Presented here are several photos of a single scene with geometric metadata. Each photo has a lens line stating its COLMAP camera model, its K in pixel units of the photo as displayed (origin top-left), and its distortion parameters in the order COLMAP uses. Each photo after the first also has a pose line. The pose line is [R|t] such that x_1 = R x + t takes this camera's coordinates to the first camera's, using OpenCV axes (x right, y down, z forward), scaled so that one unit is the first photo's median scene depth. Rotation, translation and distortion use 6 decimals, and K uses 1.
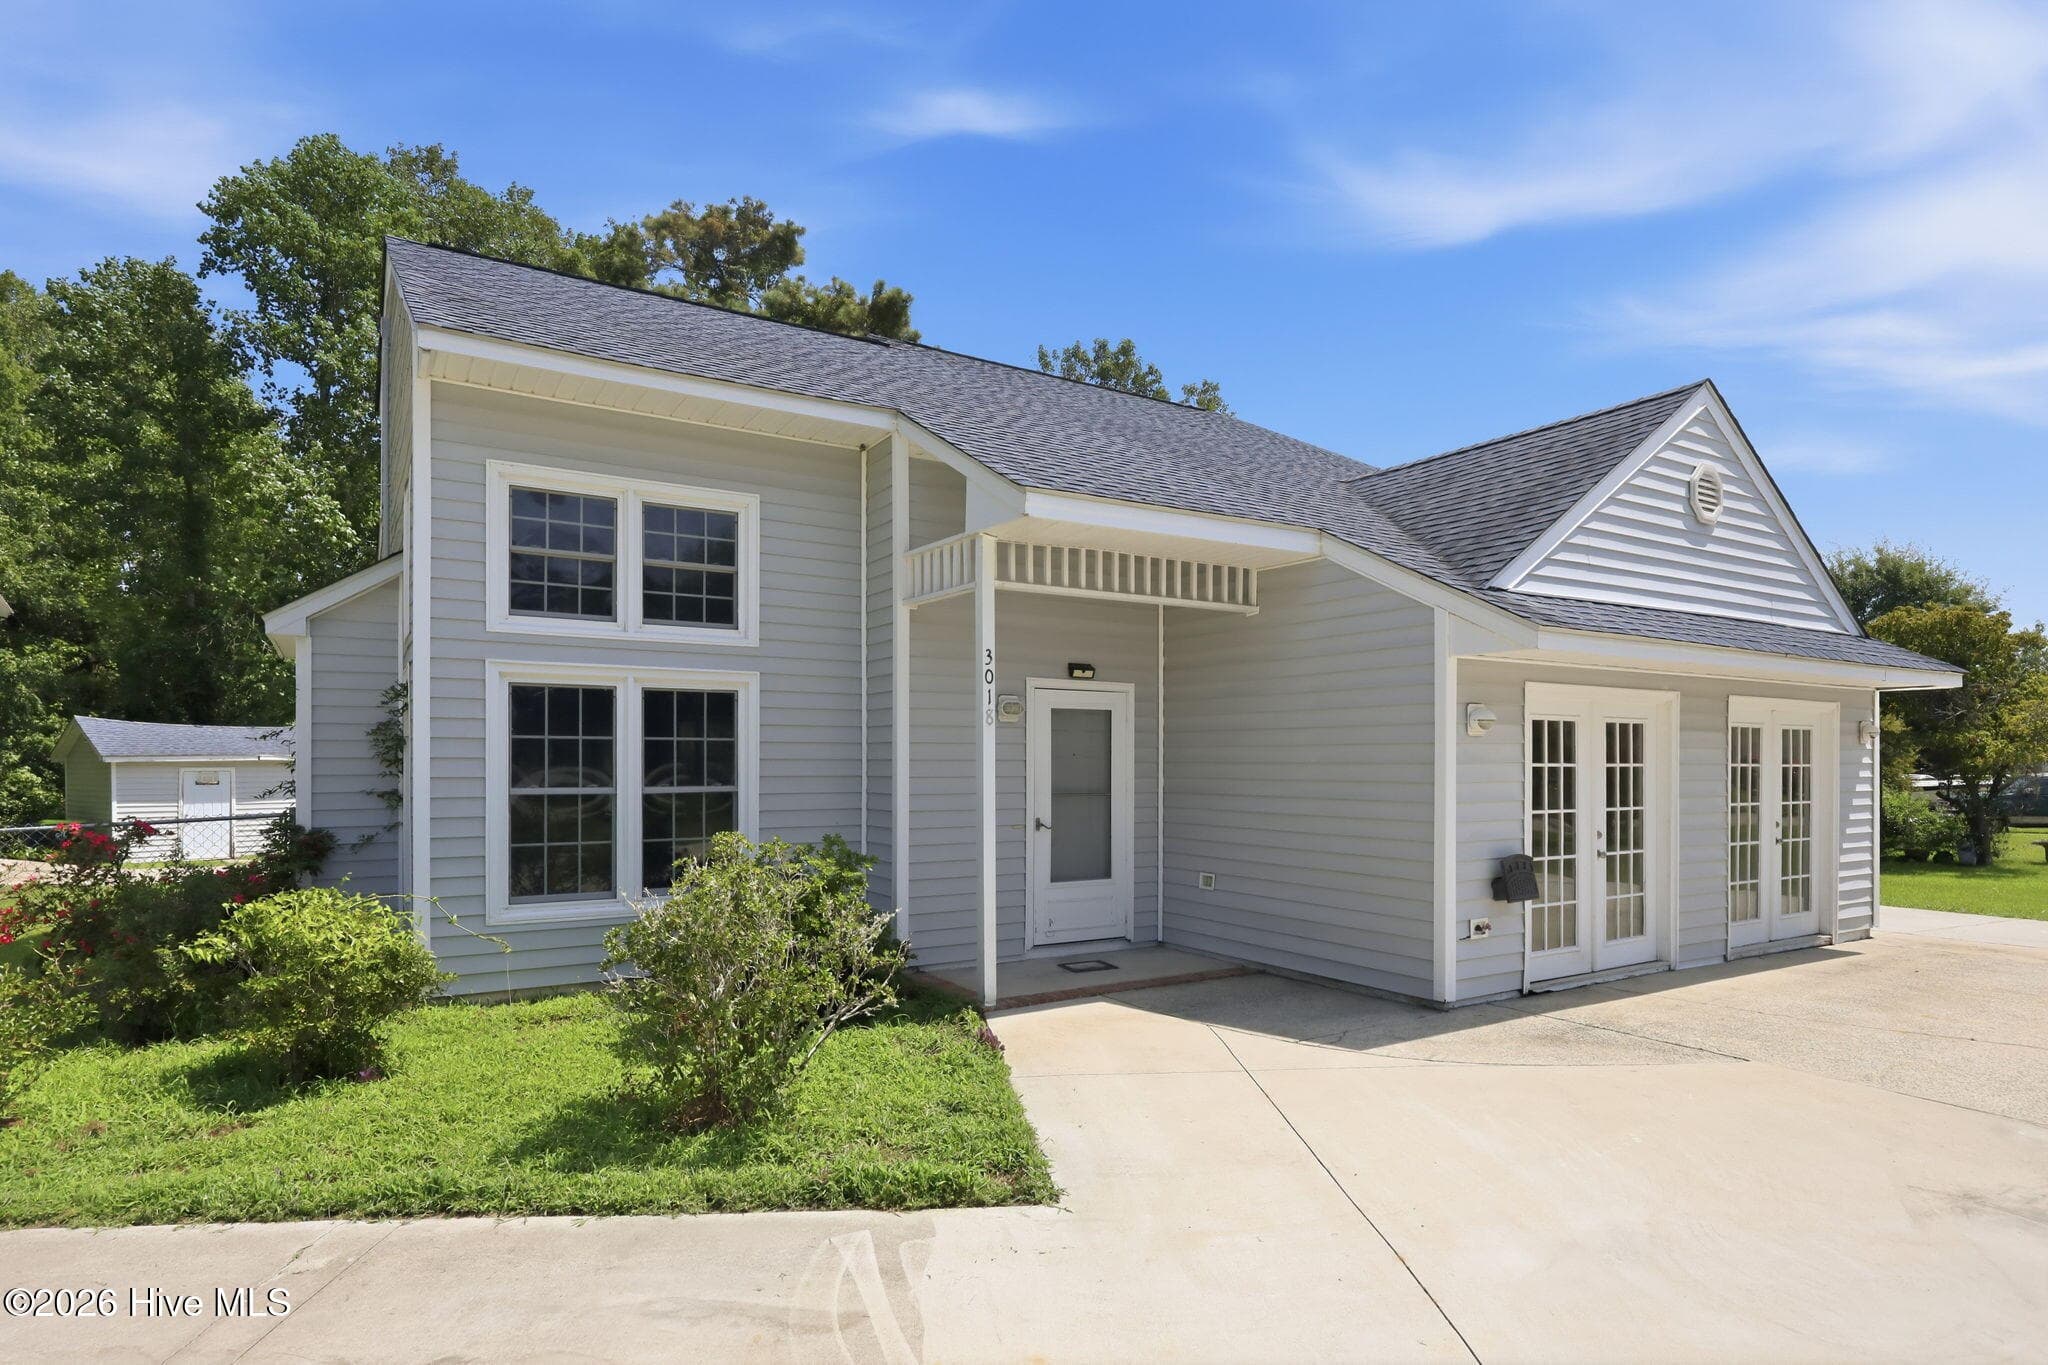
lens RADIAL K [[1107.4, 0, 1039.5], [0, 1107.4, 755.2], [0, 0, 1]] dist [0.000588, -0.001386]
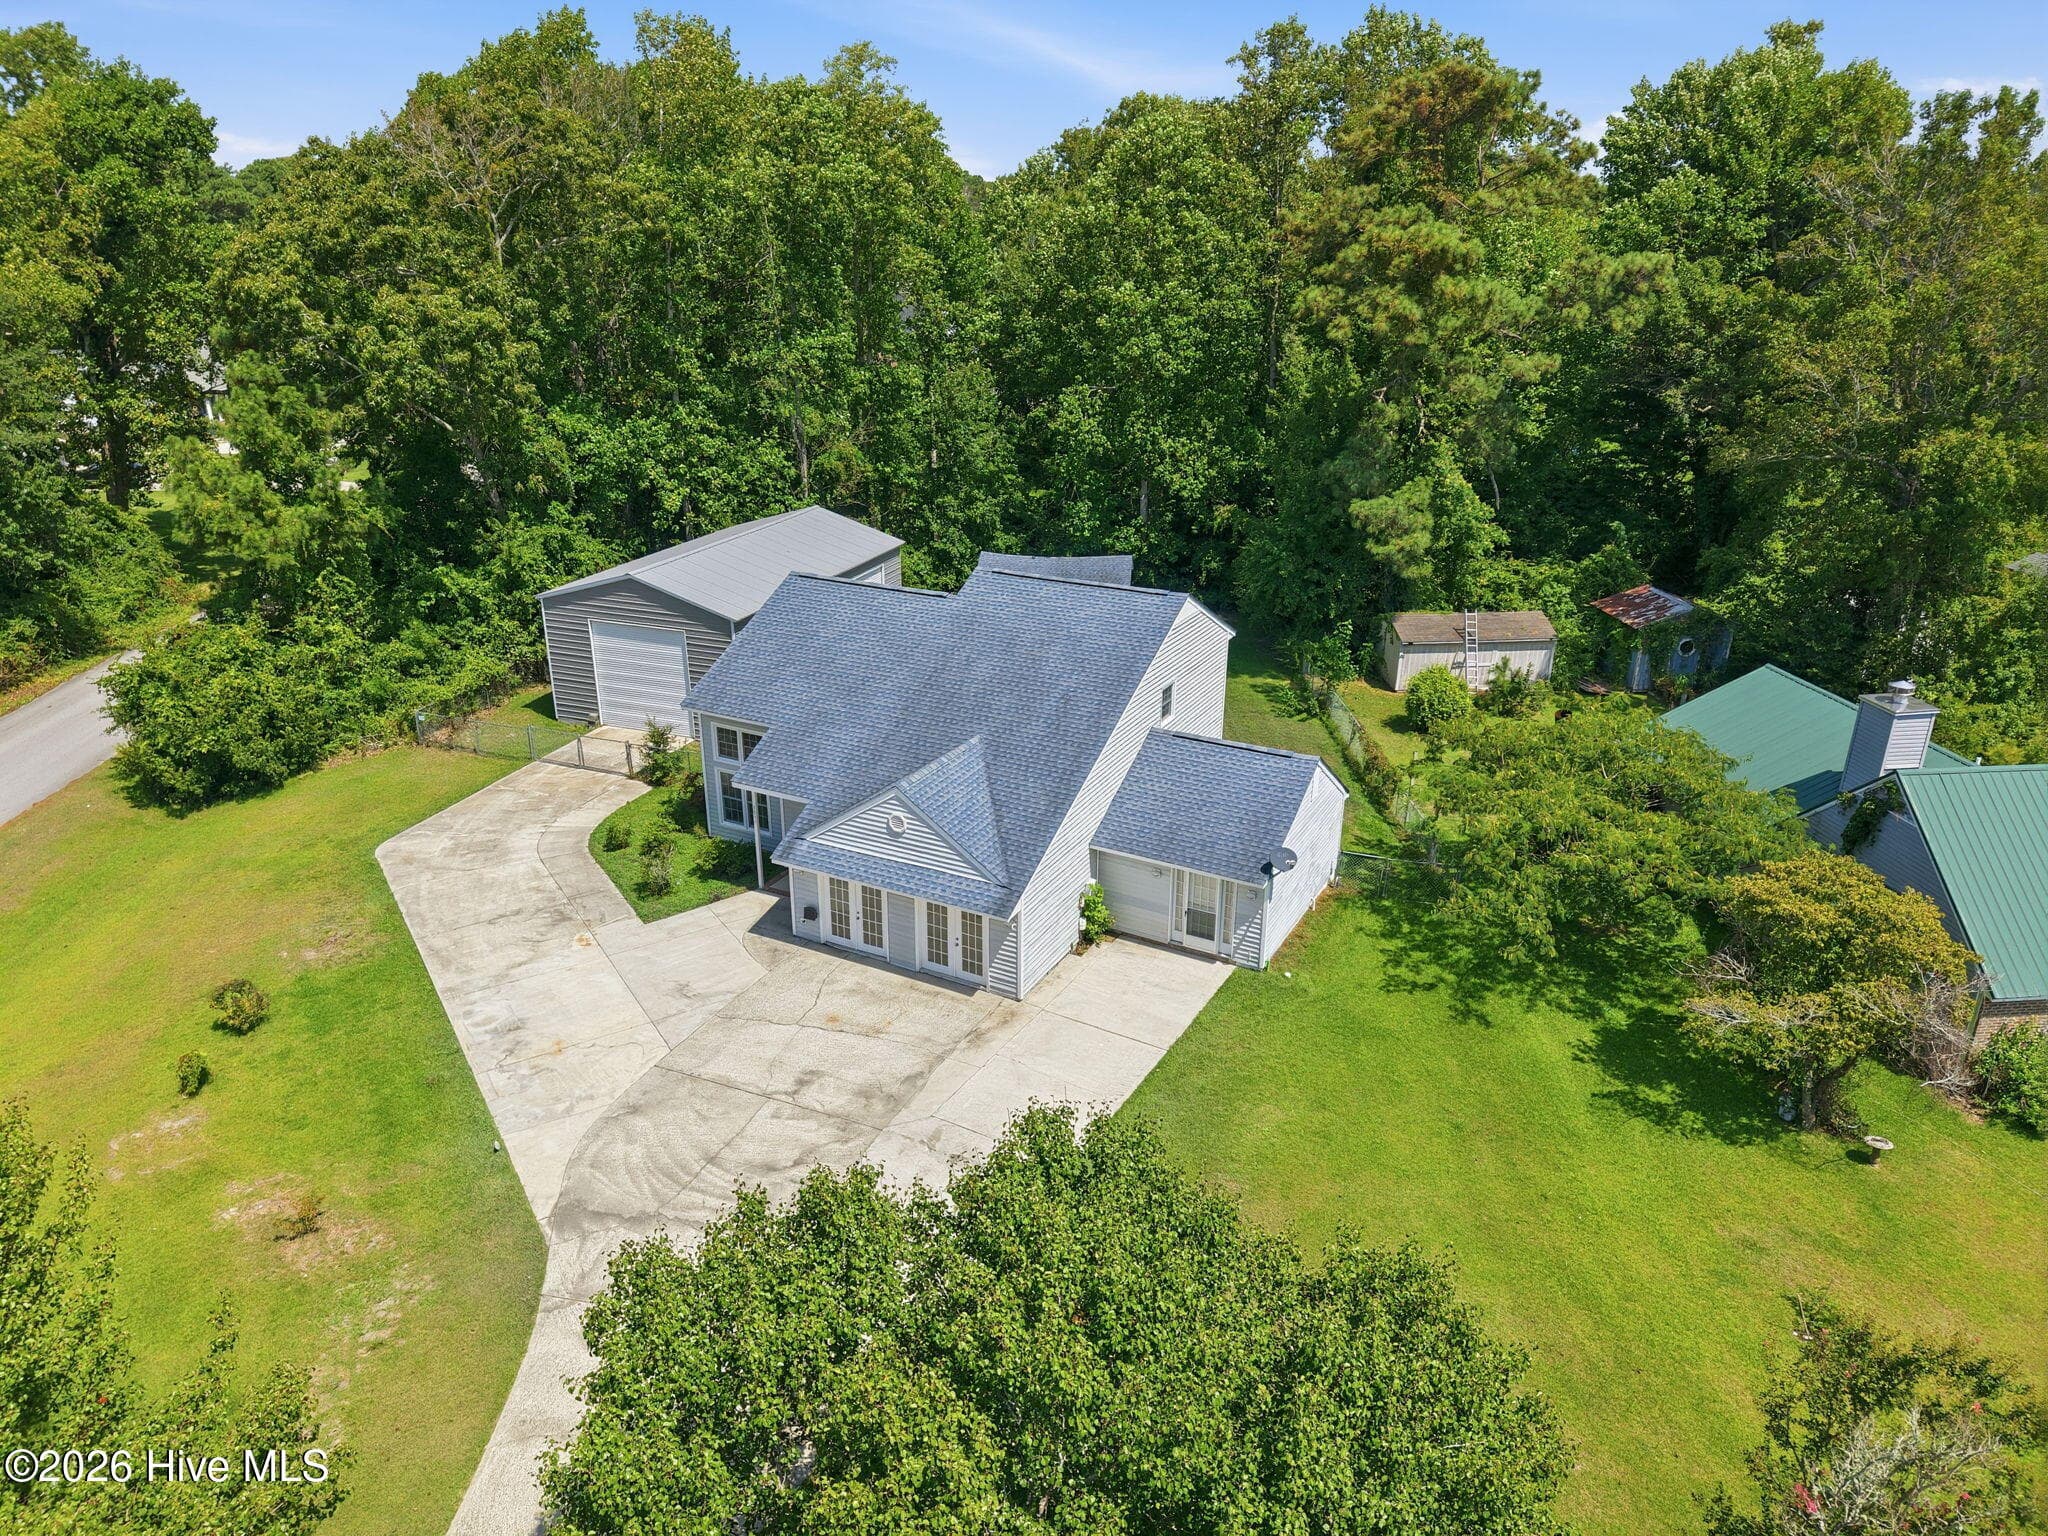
lens RADIAL K [[1377.7, 0, 1024.8], [0, 1377.7, 768.8], [0, 0, 1]] dist [0.012835, -0.015930]
pose [[0.491690, 0.324567, -0.808021, 3.738018], [0.003630, 0.927166, 0.374634, -1.763257], [0.870763, -0.187137, 0.454700, -0.303599]]
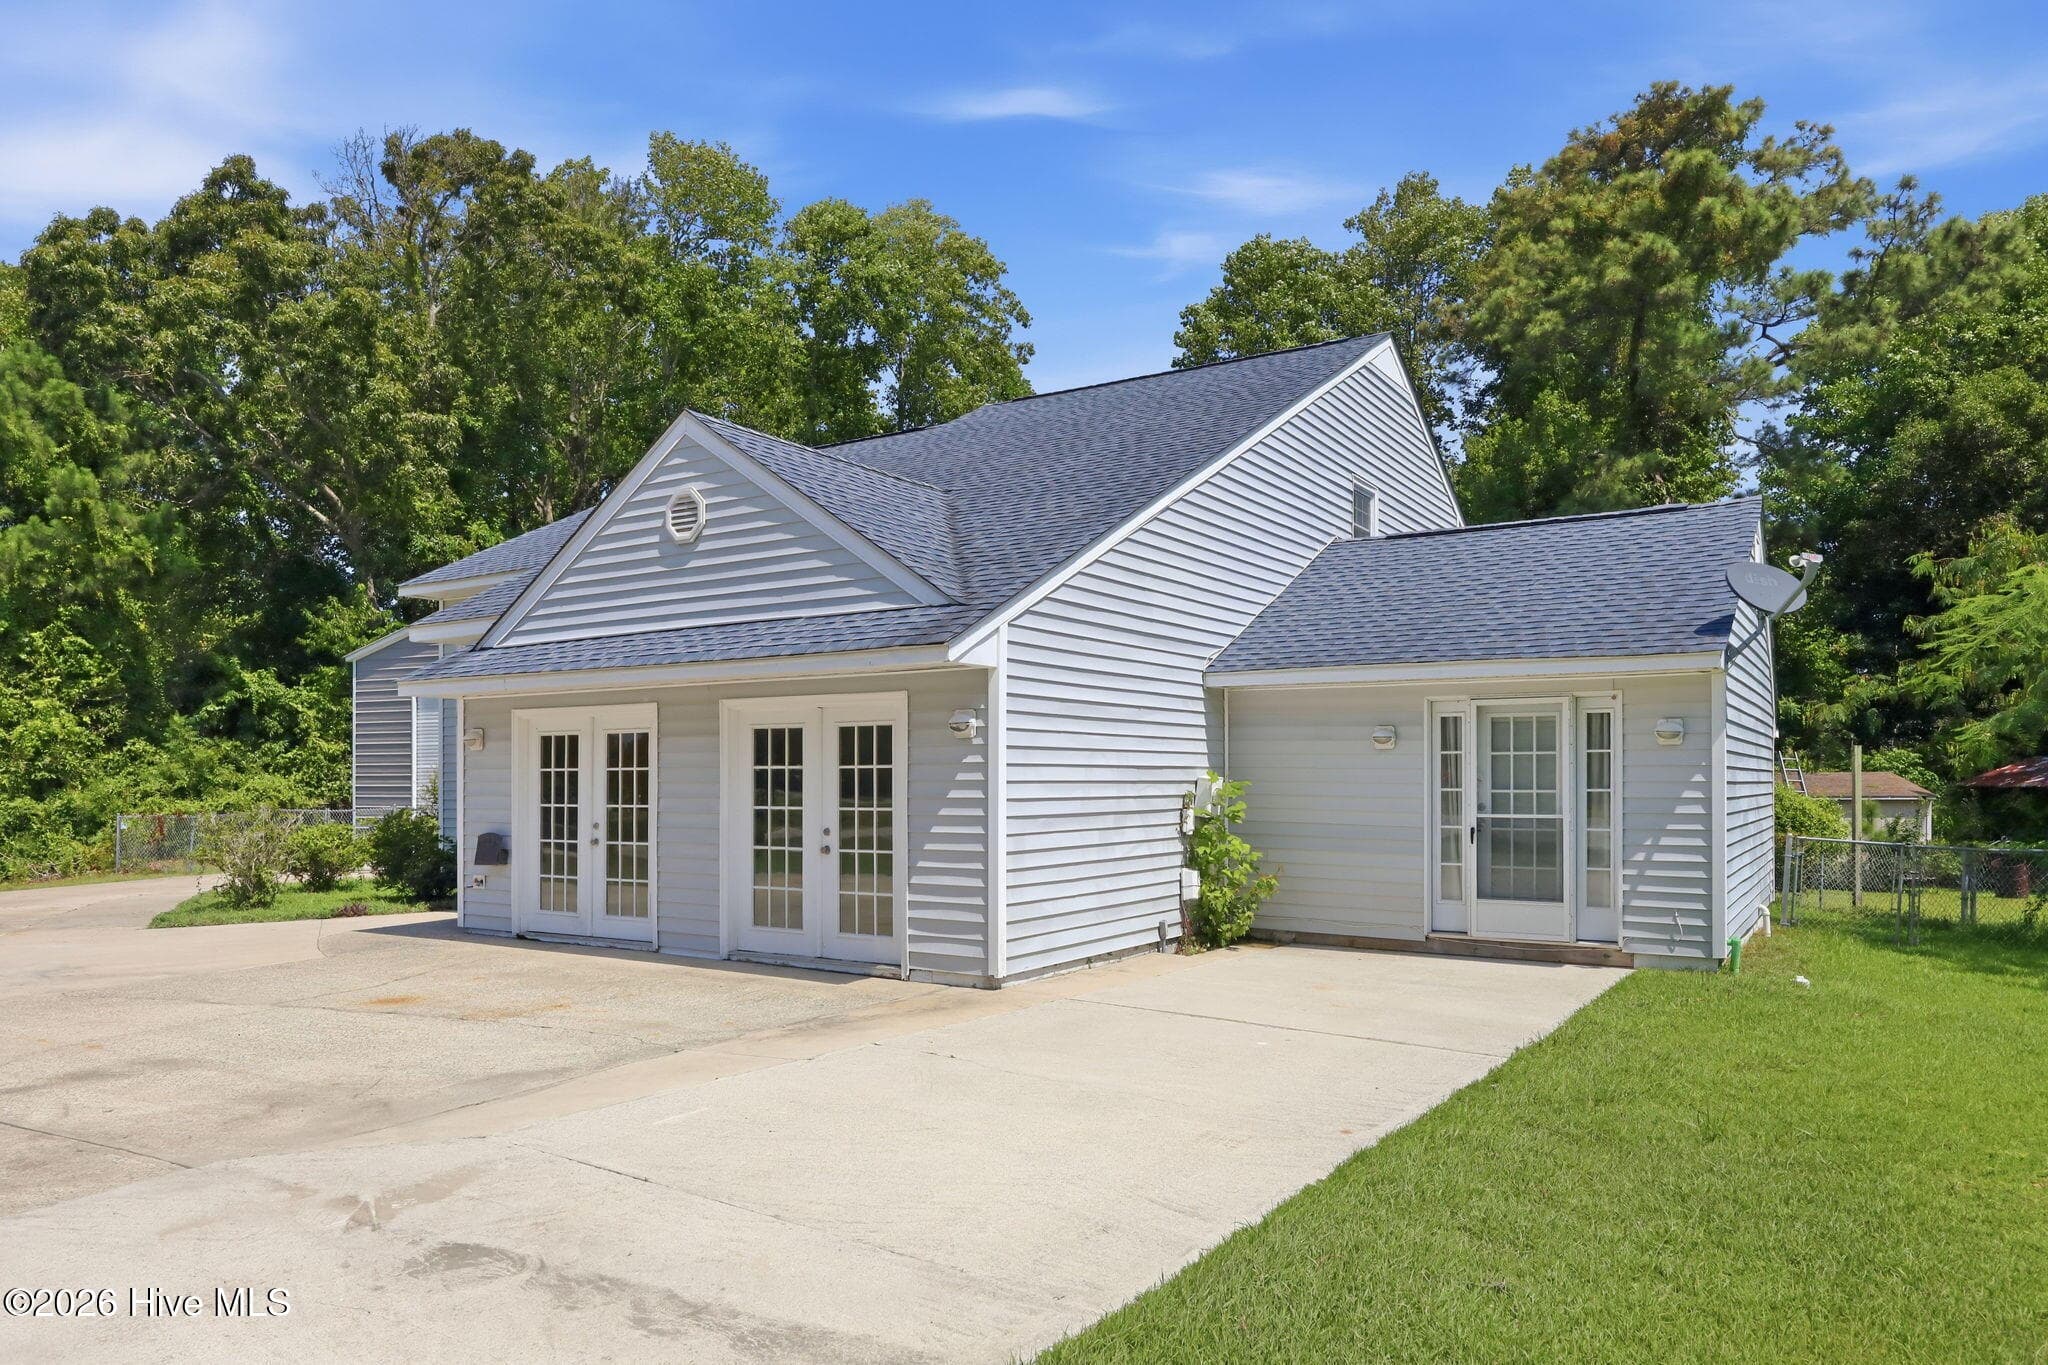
lens RADIAL K [[1310.8, 0, 1041.2], [0, 1310.8, 791.1], [0, 0, 1]] dist [0.012435, 0.007130]
pose [[0.428700, 0.005265, -0.903432, 1.976518], [0.009201, 0.999906, 0.010193, 0.021982], [0.903400, -0.012683, 0.428611, 0.806058]]
